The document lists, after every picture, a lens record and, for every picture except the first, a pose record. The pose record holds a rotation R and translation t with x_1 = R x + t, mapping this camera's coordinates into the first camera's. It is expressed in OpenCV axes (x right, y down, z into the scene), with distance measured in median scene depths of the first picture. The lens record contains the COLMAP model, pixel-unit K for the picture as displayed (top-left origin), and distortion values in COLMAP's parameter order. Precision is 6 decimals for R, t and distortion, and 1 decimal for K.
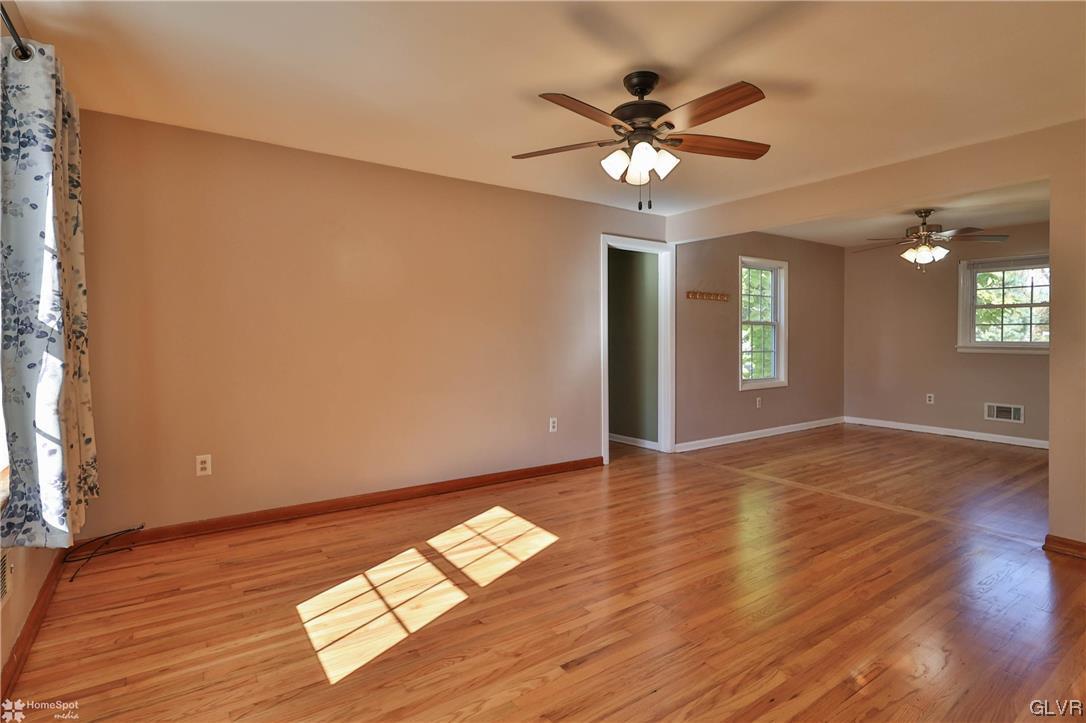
lens RADIAL K [[541.9, 0, 544.5], [0, 541.9, 334.7], [0, 0, 1]] dist [-0.002104, -0.000101]
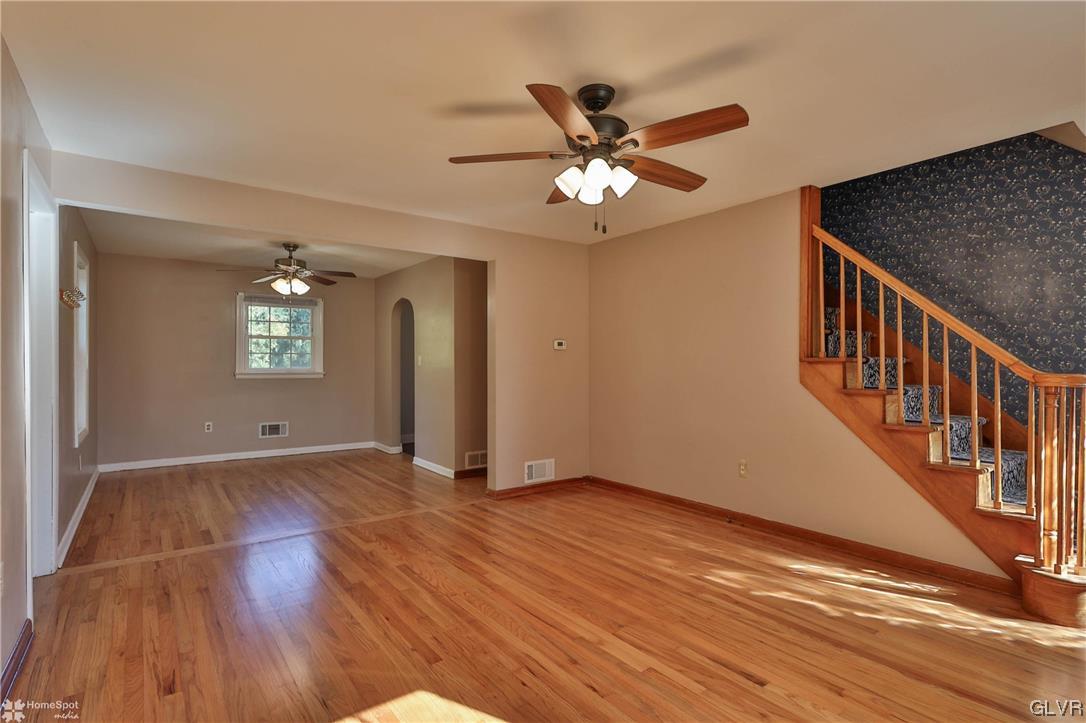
lens RADIAL K [[537.5, 0, 543.9], [0, 537.5, 357.9], [0, 0, 1]] dist [-0.002050, 0.000915]
pose [[-0.034571, 0.007211, 0.999376, -0.403133], [0.001698, 0.999973, -0.007157, 0.000342], [-0.999401, 0.001450, -0.034582, 0.600572]]
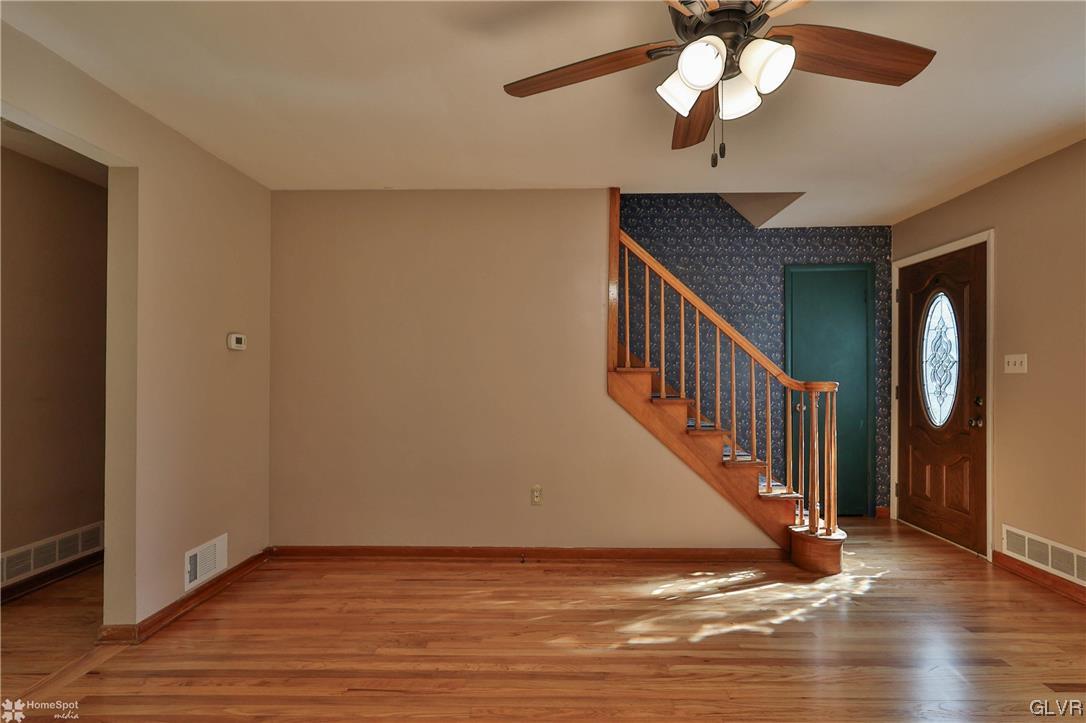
lens RADIAL K [[535.8, 0, 550.7], [0, 535.8, 367.8], [0, 0, 1]] dist [-0.000497, 0.000687]
pose [[-0.812651, 0.003472, 0.582740, -0.004593], [-0.002974, 0.999945, -0.010106, 0.003521], [-0.582743, -0.009946, -0.812595, 0.841581]]
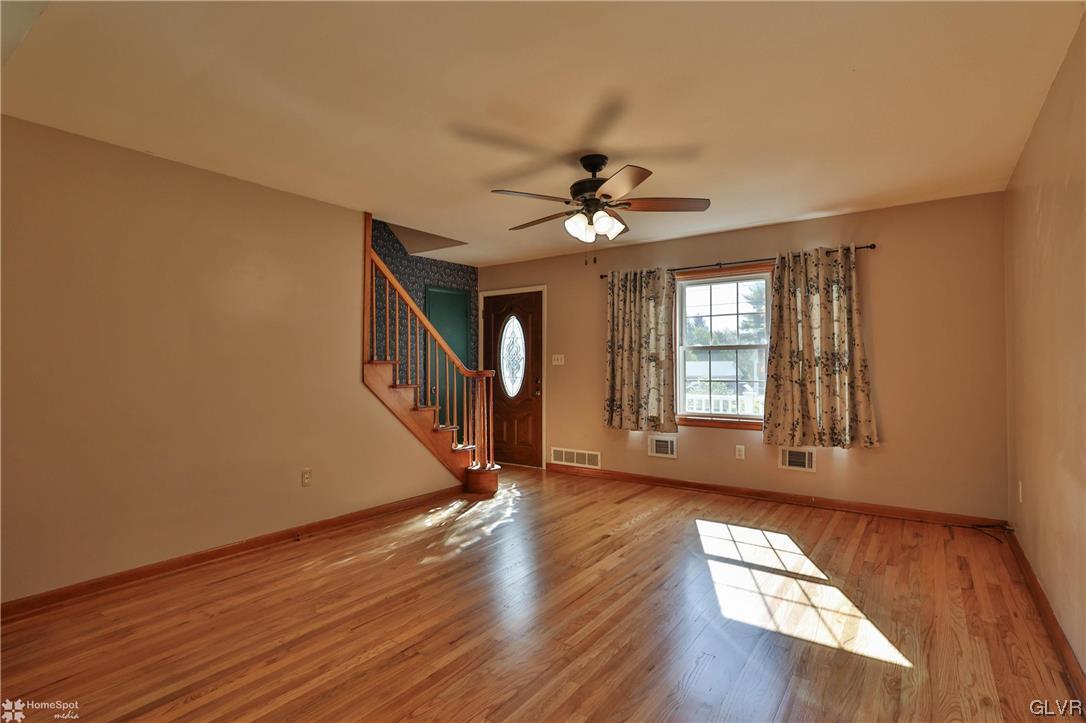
lens RADIAL K [[538.1, 0, 540.2], [0, 538.1, 364.5], [0, 0, 1]] dist [-0.001366, 0.001417]
pose [[-0.942668, -0.000128, -0.333731, 0.376526], [0.000738, 0.999997, -0.002469, 0.003996], [0.333730, -0.002573, -0.942665, 1.131093]]
